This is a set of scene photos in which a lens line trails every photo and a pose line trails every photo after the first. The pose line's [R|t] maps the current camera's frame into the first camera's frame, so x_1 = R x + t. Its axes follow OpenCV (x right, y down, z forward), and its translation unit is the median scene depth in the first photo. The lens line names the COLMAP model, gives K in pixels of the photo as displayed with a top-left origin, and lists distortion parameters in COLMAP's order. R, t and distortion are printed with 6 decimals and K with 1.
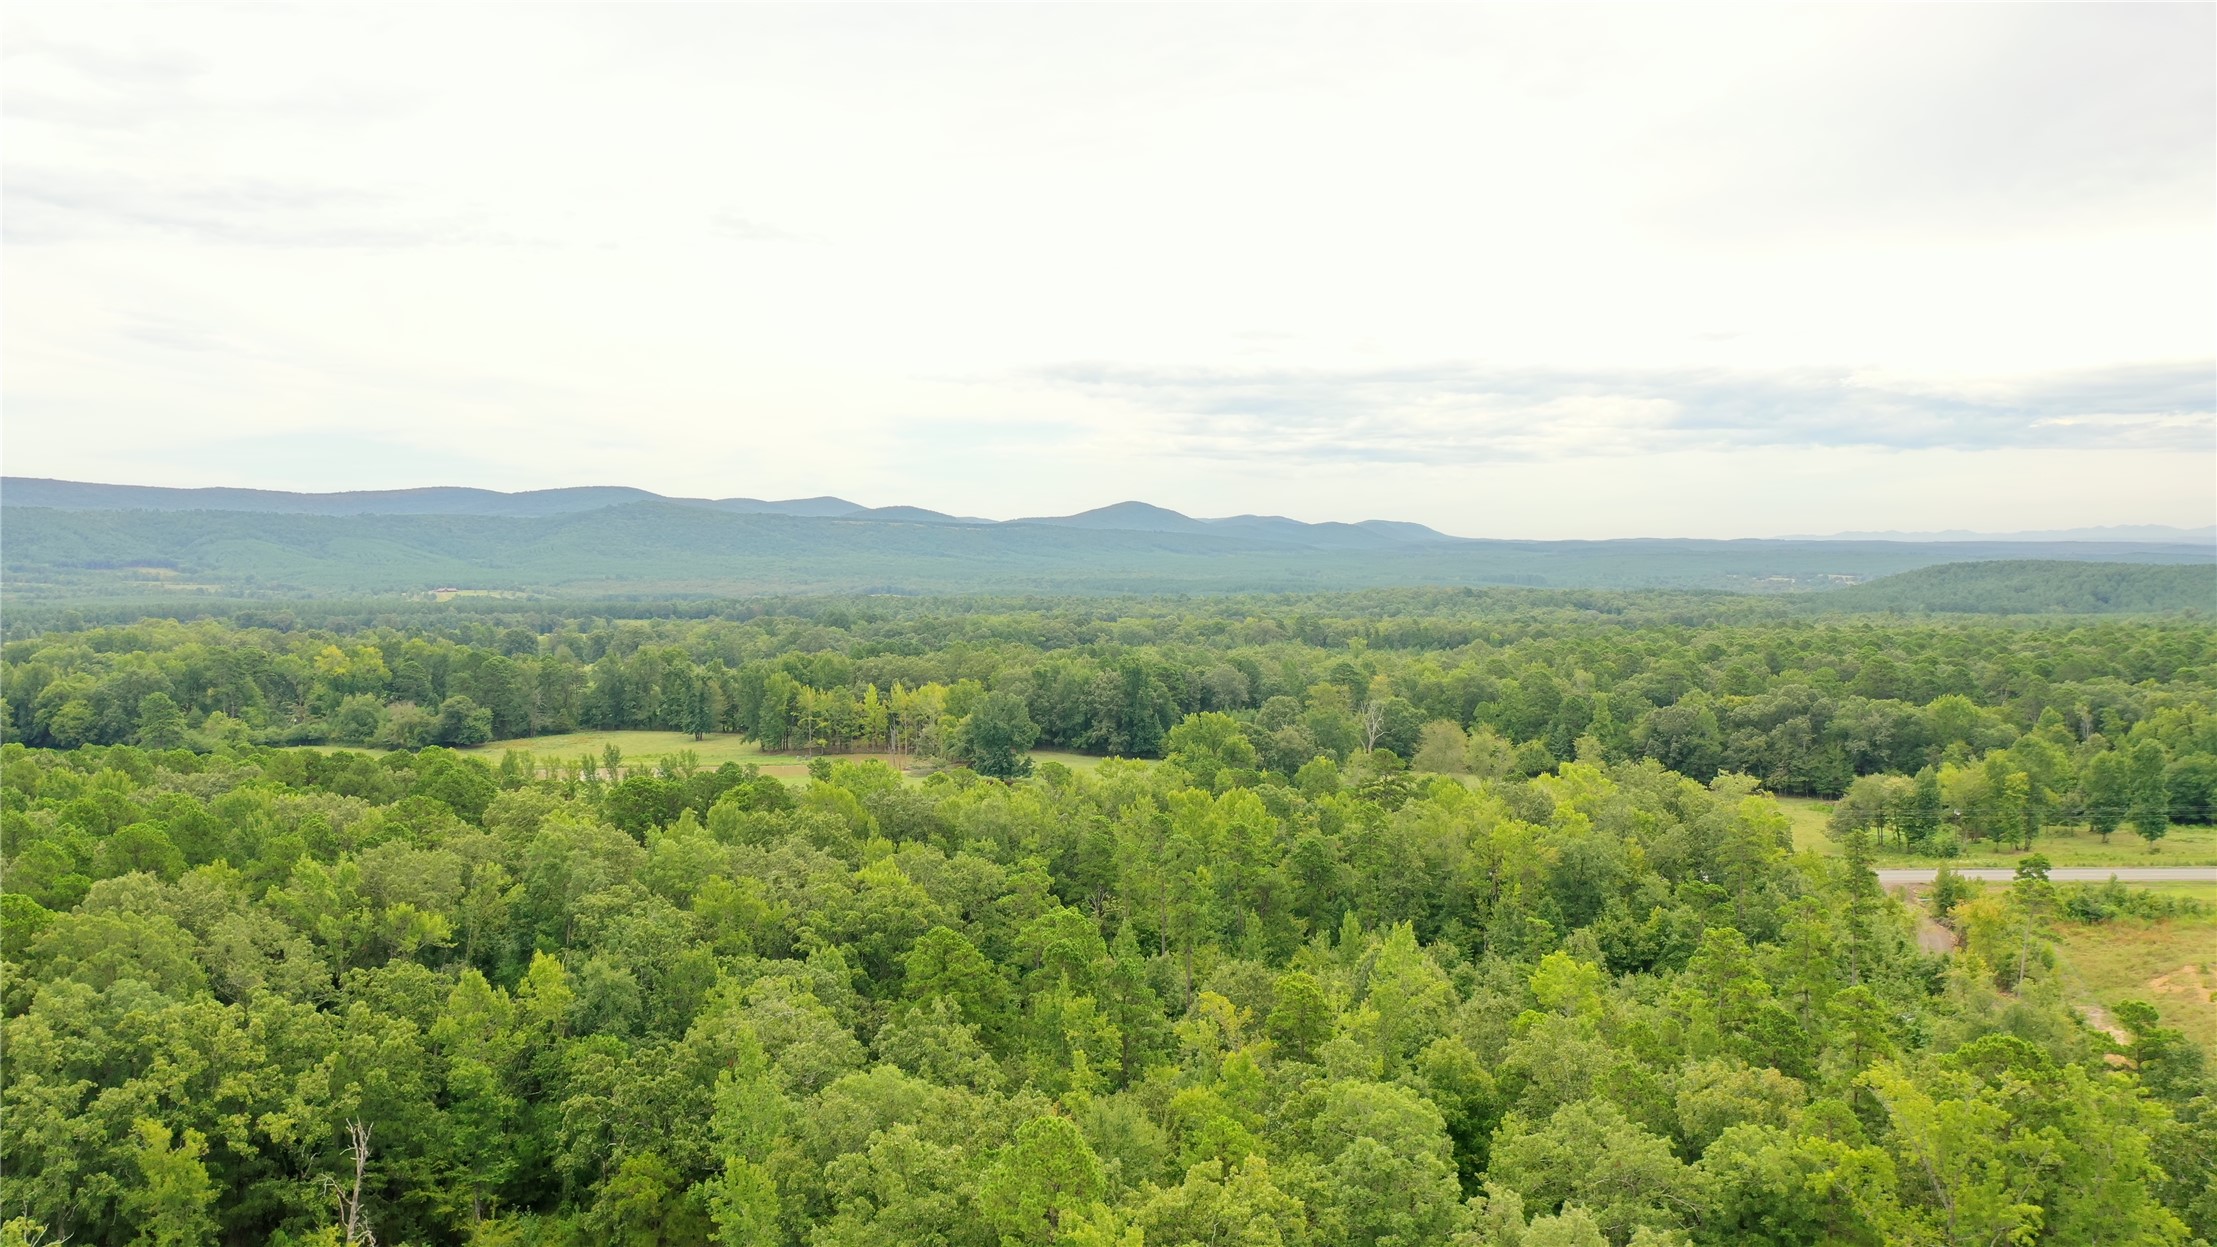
lens RADIAL K [[1726.6, 0, 1099.0], [0, 1726.6, 618.7], [0, 0, 1]] dist [-0.007531, -0.001043]
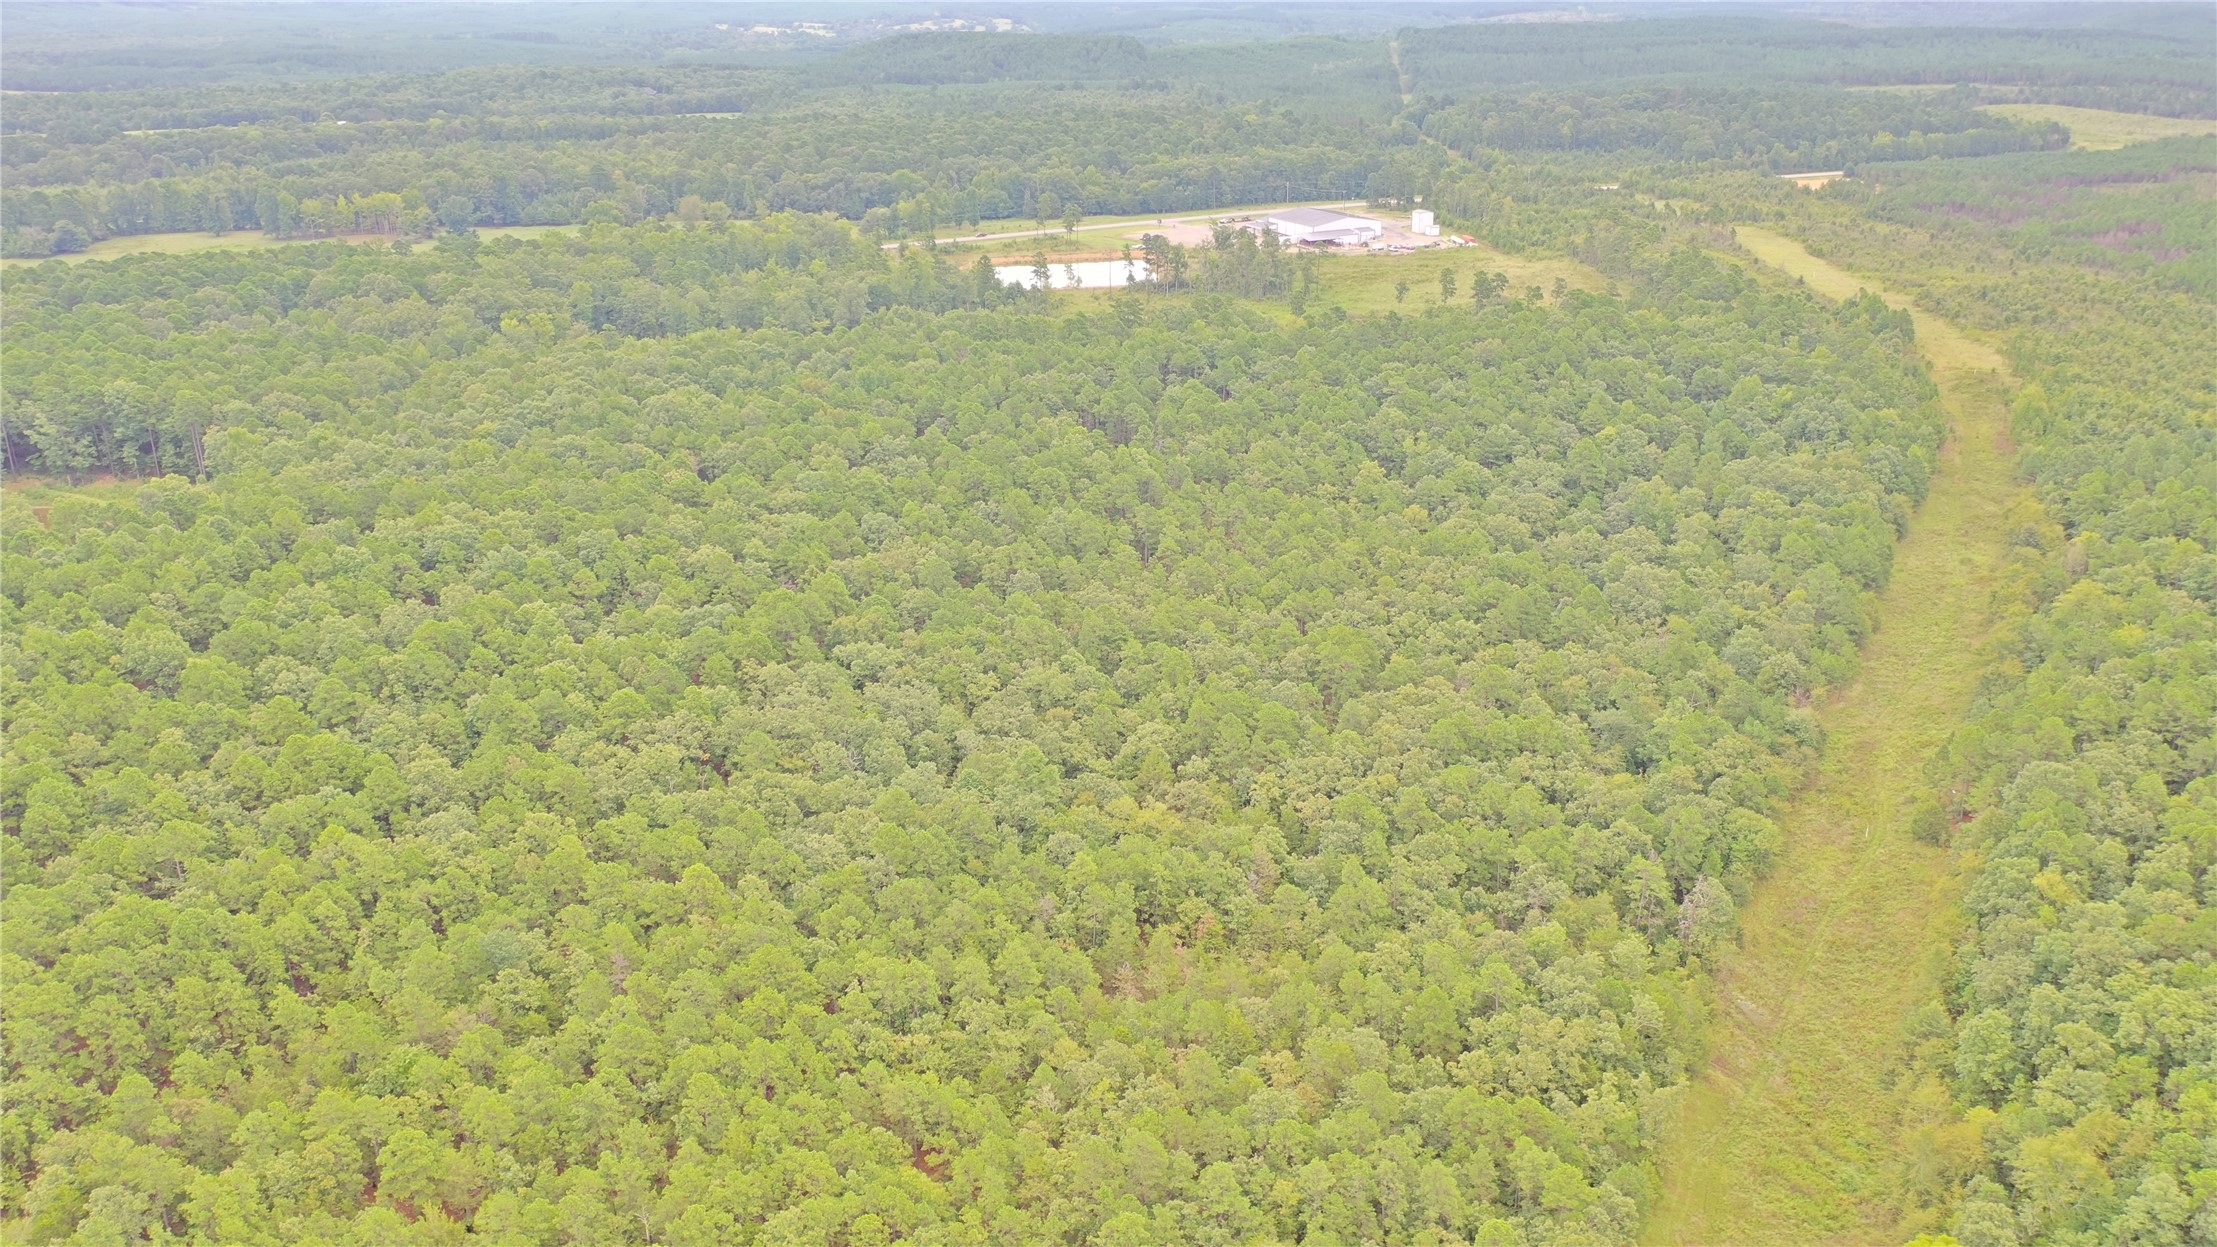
lens RADIAL K [[1726.6, 0, 1106.1], [0, 1726.6, 631.0], [0, 0, 1]] dist [-0.007531, -0.001043]
pose [[0.842716, -0.193412, 0.502415, -0.526920], [0.023990, 0.945800, 0.323861, -0.108136], [-0.537823, -0.260870, 0.801682, -1.102660]]
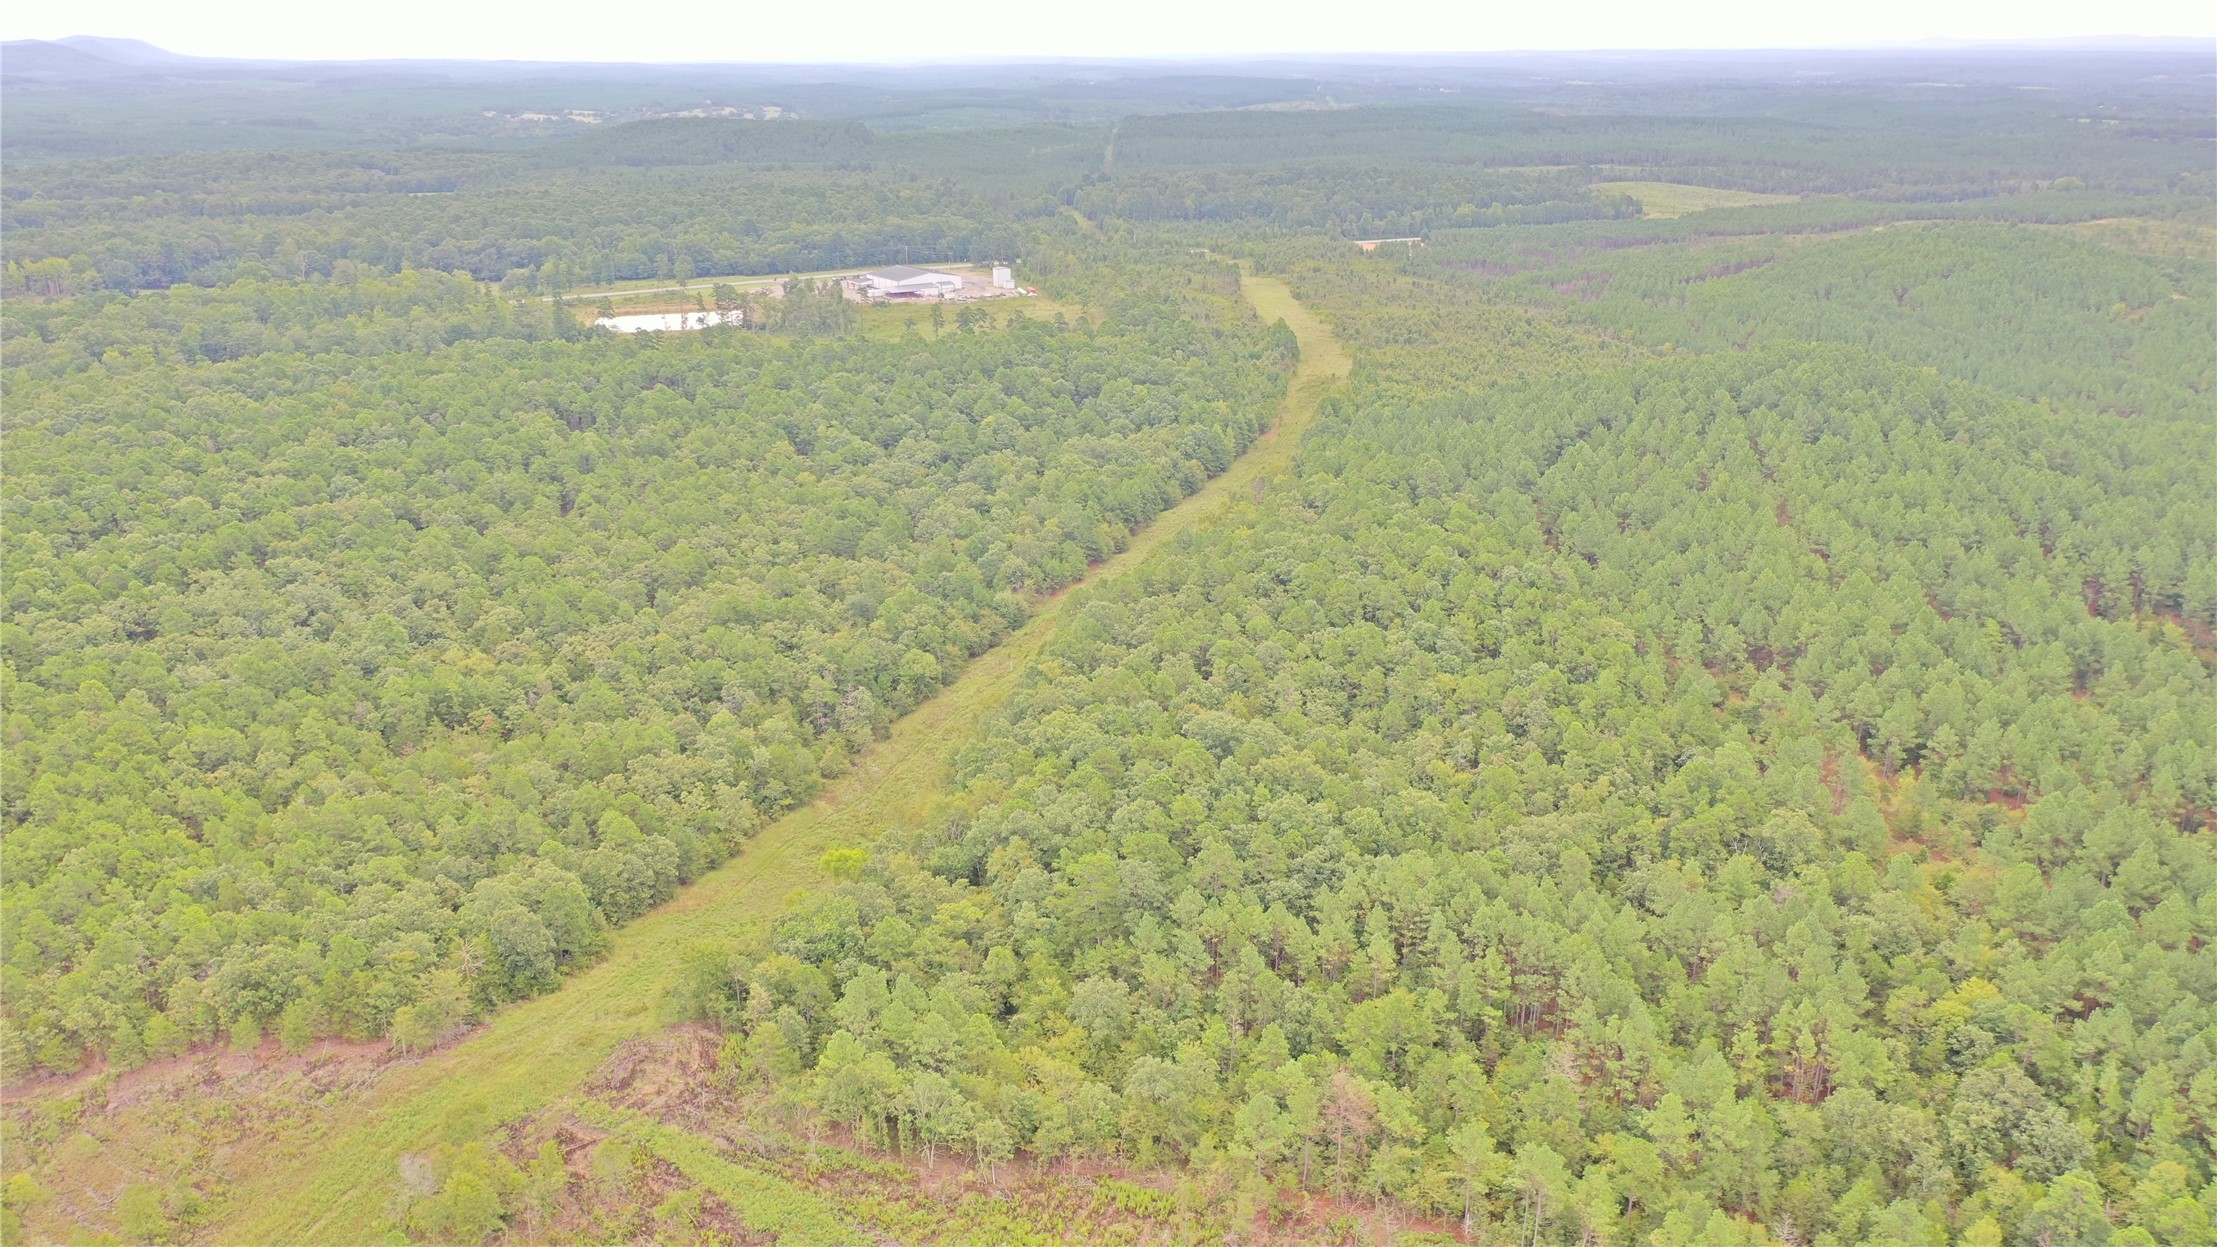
lens RADIAL K [[1726.6, 0, 1098.7], [0, 1726.6, 621.9], [0, 0, 1]] dist [-0.007531, -0.001043]
pose [[0.782133, -0.188983, 0.593762, -0.473495], [0.021912, 0.960651, 0.276893, -0.092824], [-0.622726, -0.203557, 0.755498, -1.496979]]
